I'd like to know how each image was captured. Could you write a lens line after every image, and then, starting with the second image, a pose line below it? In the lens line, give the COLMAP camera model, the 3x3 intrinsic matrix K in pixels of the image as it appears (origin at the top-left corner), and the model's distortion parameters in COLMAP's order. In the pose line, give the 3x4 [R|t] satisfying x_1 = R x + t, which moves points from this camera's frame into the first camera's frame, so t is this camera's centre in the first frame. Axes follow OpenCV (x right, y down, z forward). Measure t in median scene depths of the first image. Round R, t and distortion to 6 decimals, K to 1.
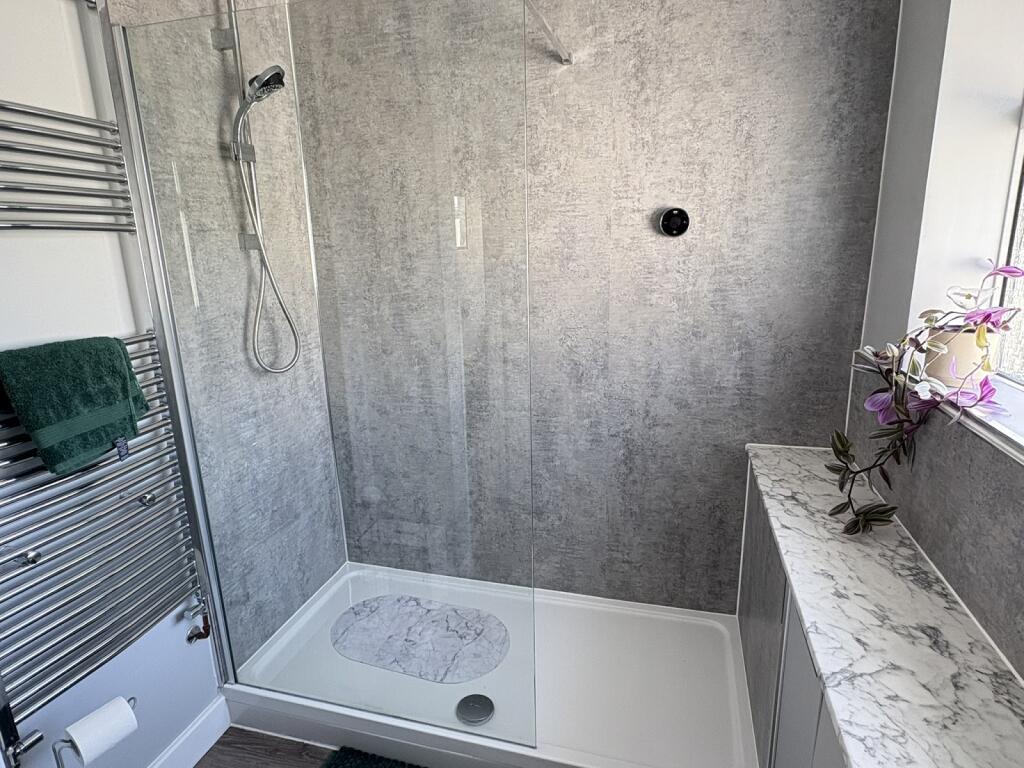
lens RADIAL K [[585.1, 0, 511.0], [0, 585.1, 382.9], [0, 0, 1]] dist [0.000529, 0.000116]
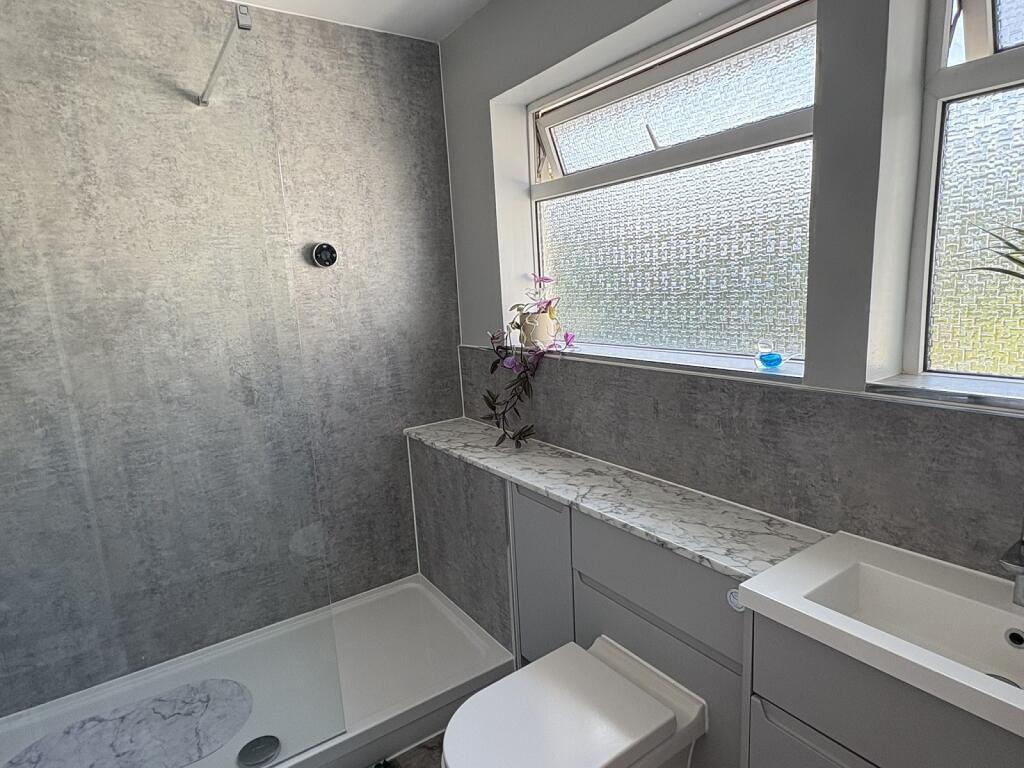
lens RADIAL K [[585.1, 0, 516.9], [0, 585.1, 386.8], [0, 0, 1]] dist [0.000529, 0.000116]
pose [[0.639444, -0.147965, 0.754465, -0.390022], [0.221671, 0.975116, 0.003363, 0.066298], [-0.736189, 0.165092, 0.656331, -0.022672]]
